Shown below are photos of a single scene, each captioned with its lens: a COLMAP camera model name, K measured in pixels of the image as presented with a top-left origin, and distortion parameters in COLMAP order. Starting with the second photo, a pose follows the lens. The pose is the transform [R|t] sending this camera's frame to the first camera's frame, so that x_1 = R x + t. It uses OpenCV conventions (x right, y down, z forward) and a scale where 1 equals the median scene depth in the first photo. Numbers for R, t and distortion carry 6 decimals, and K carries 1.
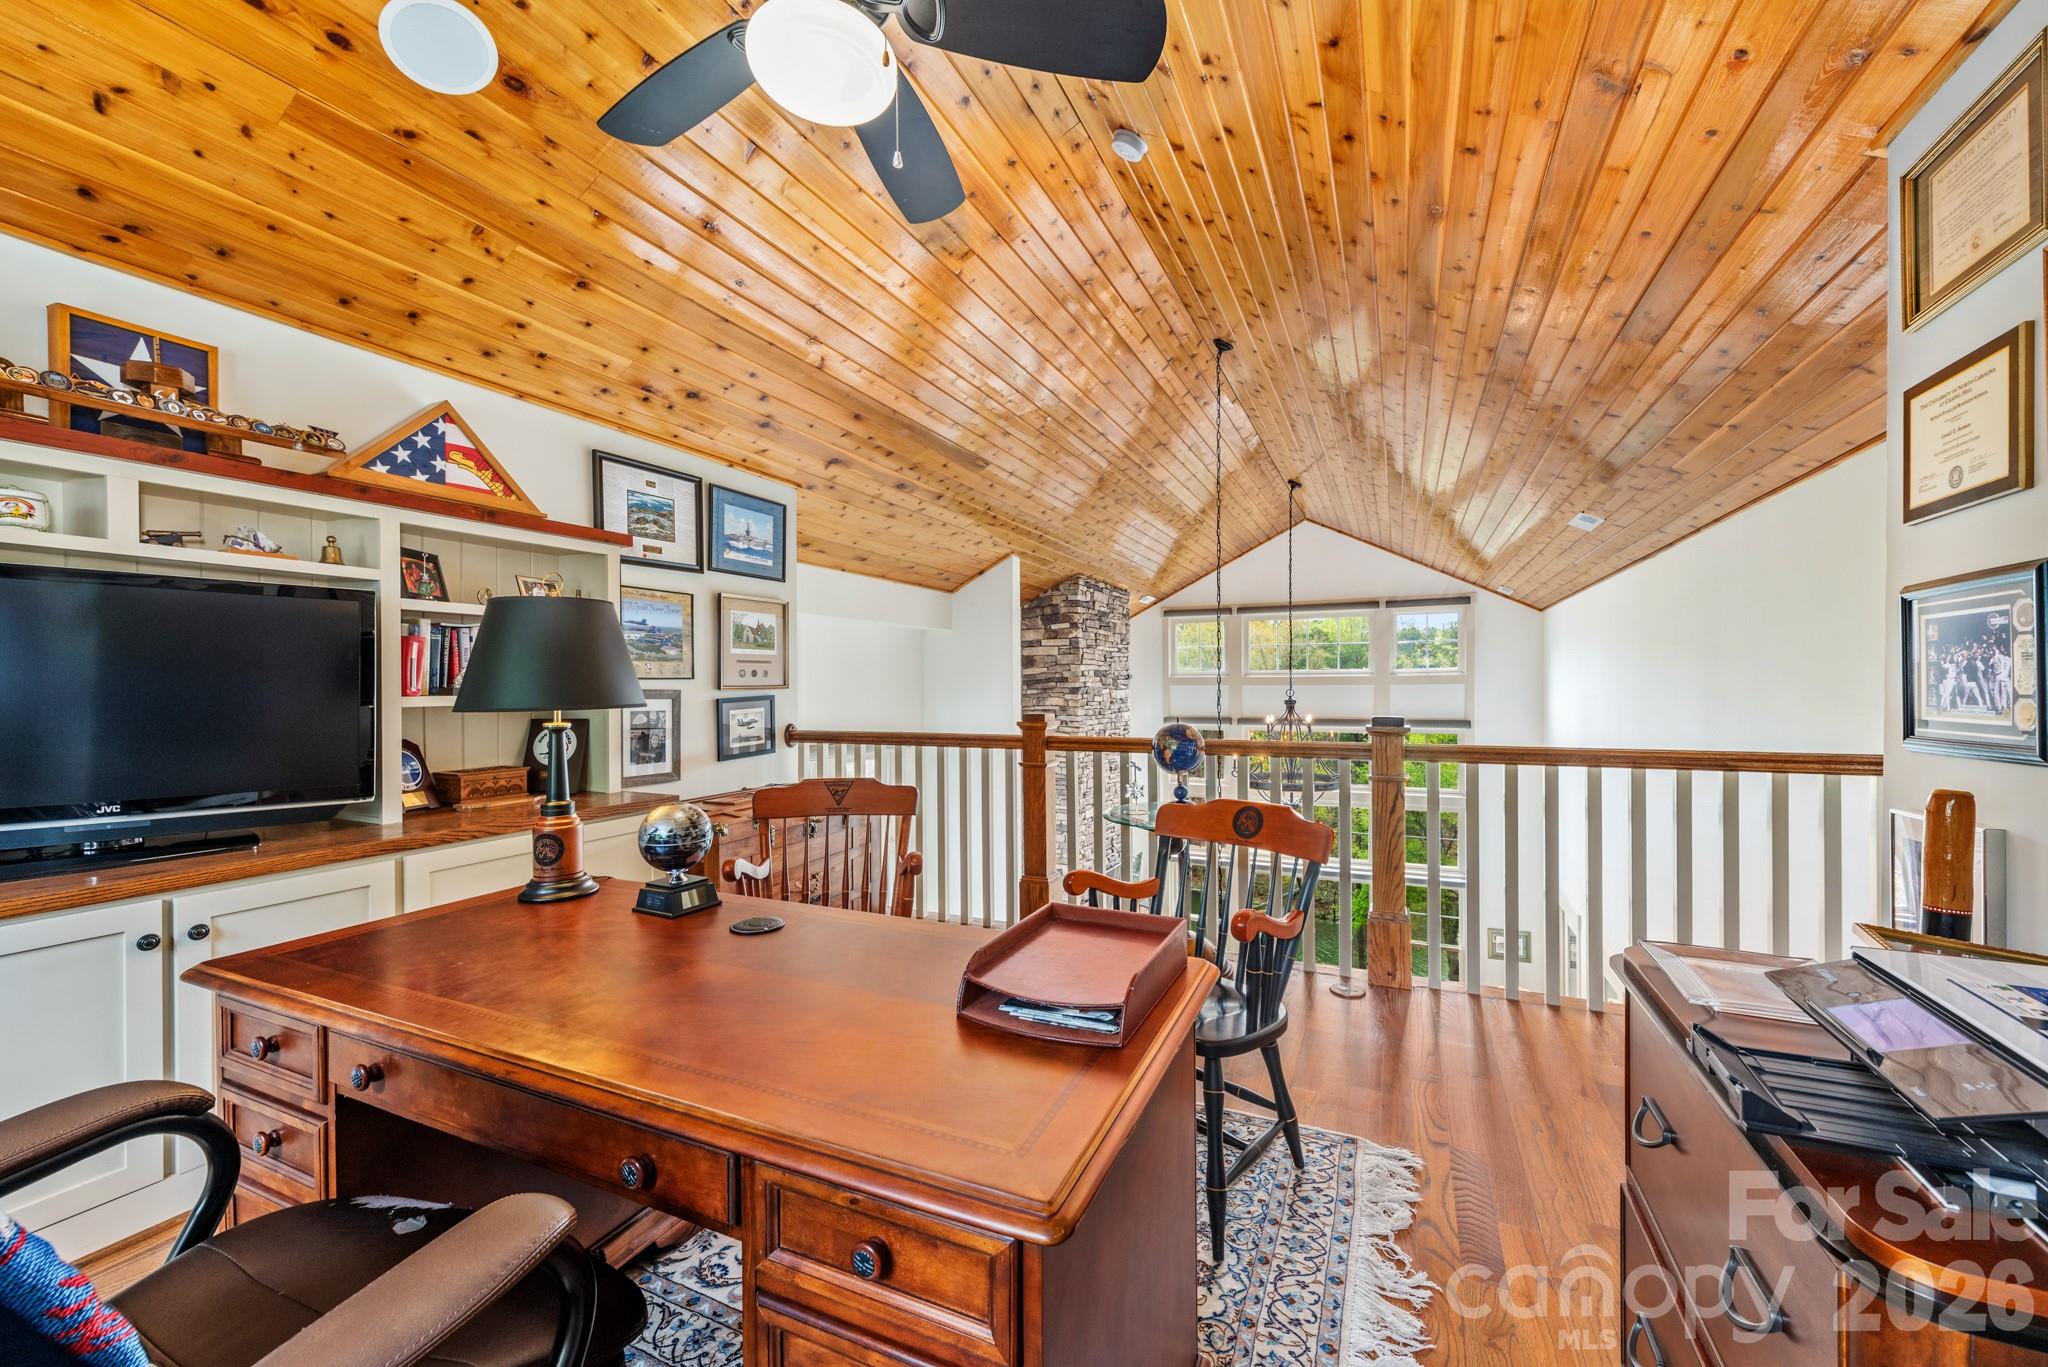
lens RADIAL K [[802.1, 0, 1032.5], [0, 802.1, 685.3], [0, 0, 1]] dist [0.006429, -0.000288]
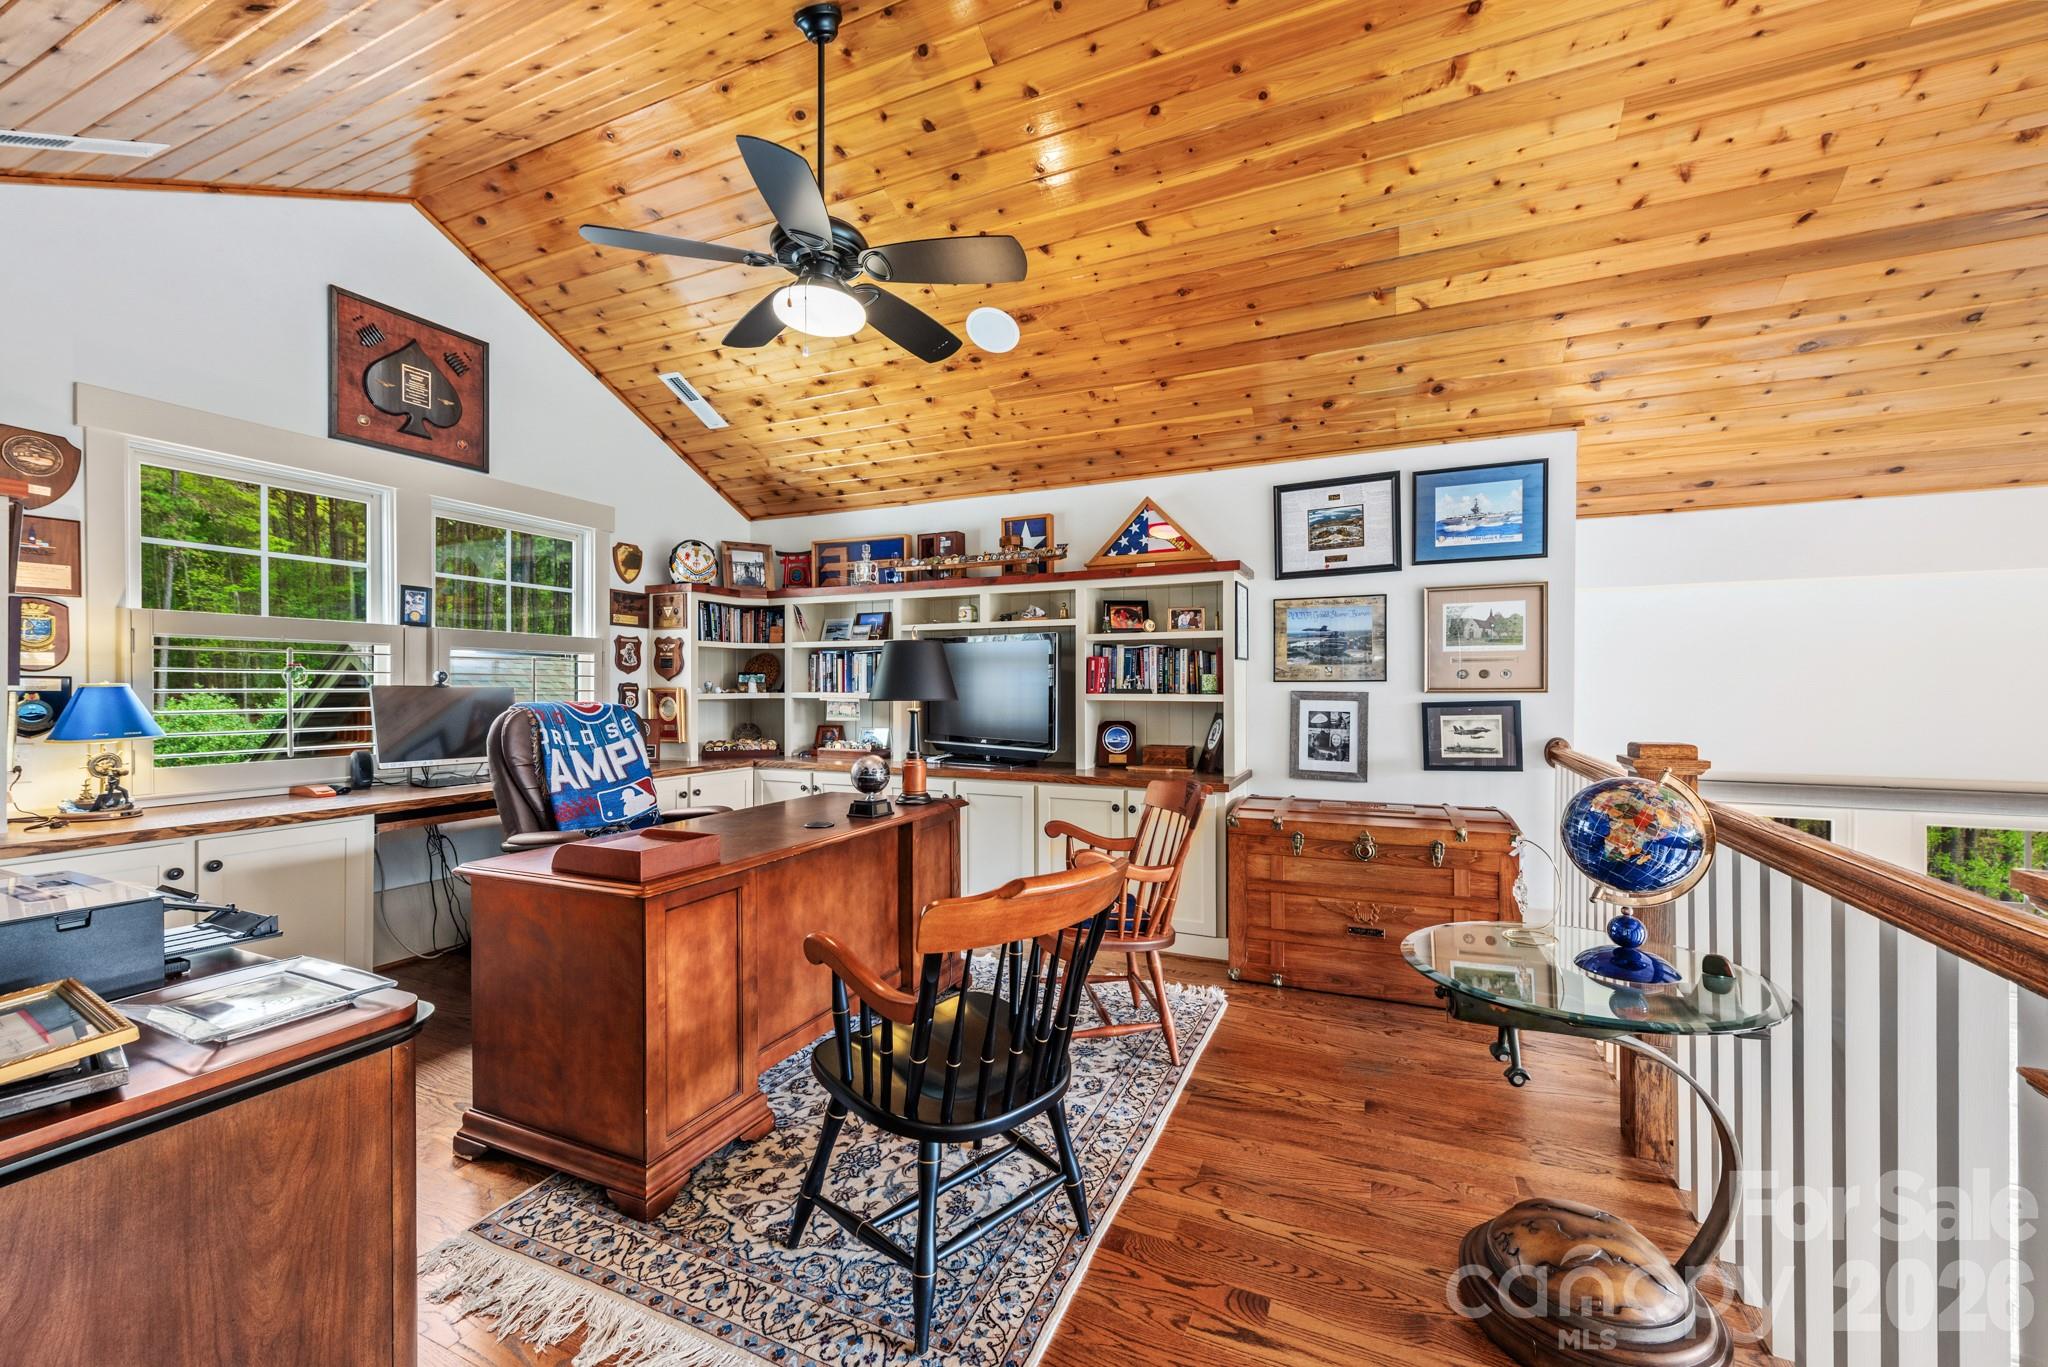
lens RADIAL K [[802.1, 0, 1033.2], [0, 802.1, 685.0], [0, 0, 1]] dist [0.006429, -0.000288]
pose [[0.001600, 0.003062, -0.999994, 0.572257], [0.000125, 0.999995, 0.003062, -0.006297], [0.999999, -0.000129, 0.001599, 0.591755]]
